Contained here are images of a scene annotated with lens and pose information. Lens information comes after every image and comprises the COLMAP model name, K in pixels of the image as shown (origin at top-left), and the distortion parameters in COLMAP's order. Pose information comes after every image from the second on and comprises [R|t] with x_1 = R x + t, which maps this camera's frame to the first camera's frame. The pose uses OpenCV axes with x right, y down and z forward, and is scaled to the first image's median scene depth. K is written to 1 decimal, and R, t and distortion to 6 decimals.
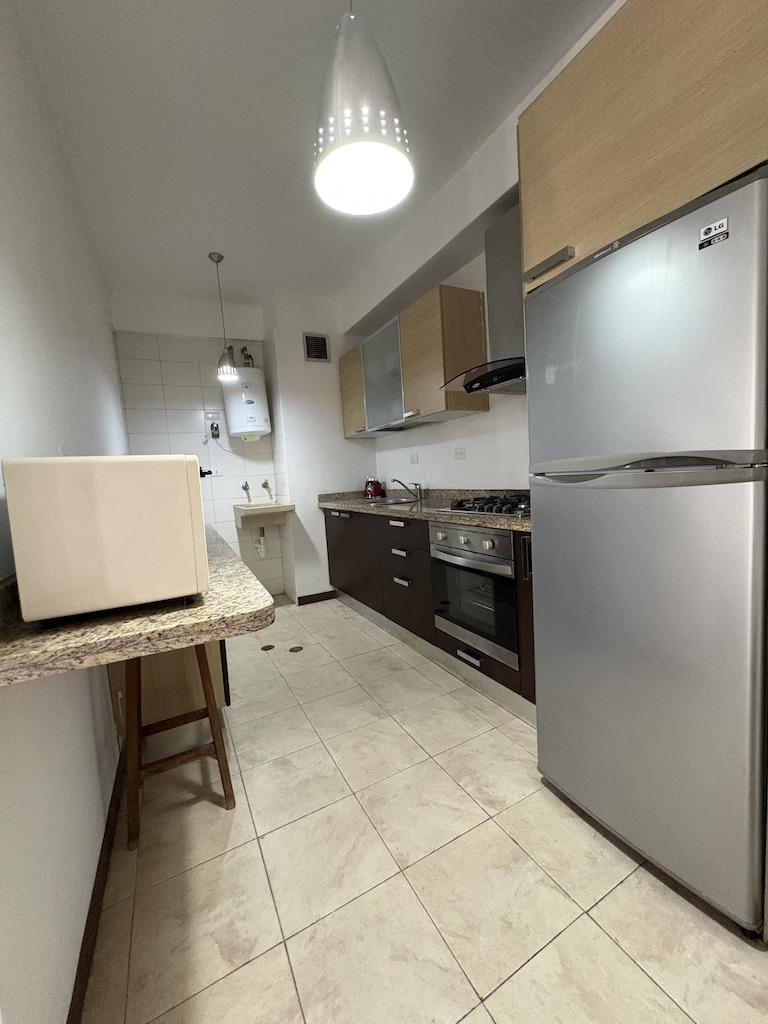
lens RADIAL K [[408.9, 0, 384.0], [0, 408.9, 512.0], [0, 0, 1]] dist [-0.000076, -0.000004]
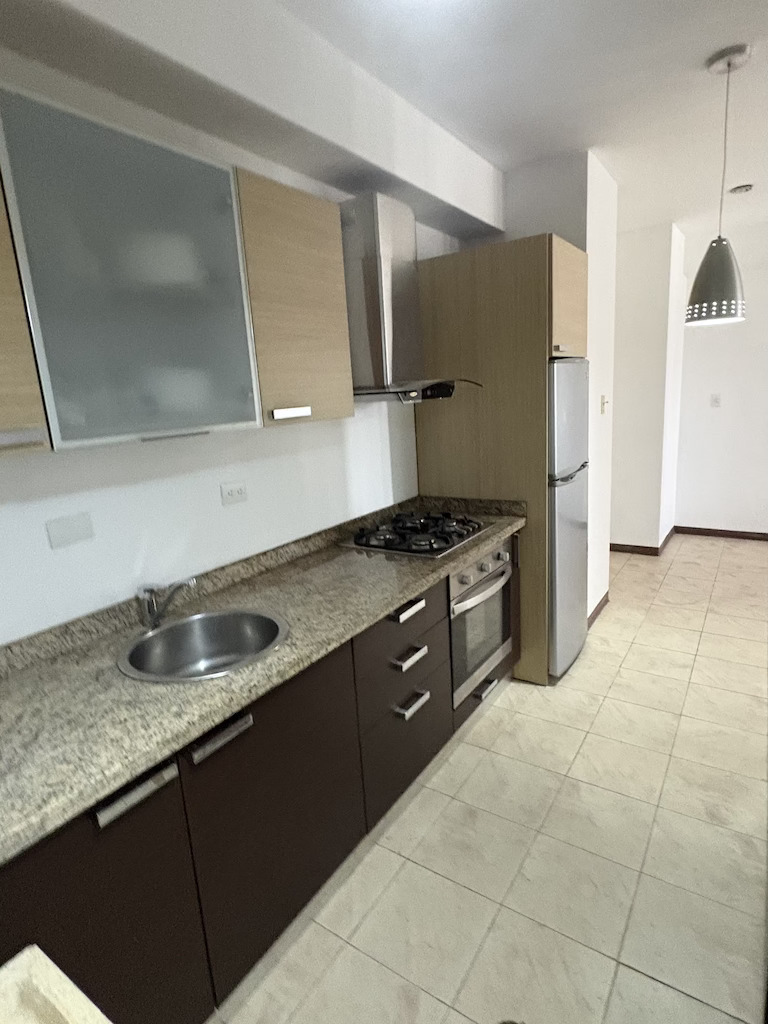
lens RADIAL K [[553.6, 0, 388.9], [0, 553.6, 508.6], [0, 0, 1]] dist [-0.009053, -0.000150]
pose [[-0.465556, -0.089407, 0.880491, -0.746451], [0.177749, 0.965166, 0.191989, -0.315738], [-0.866985, 0.245888, -0.433447, 1.616227]]
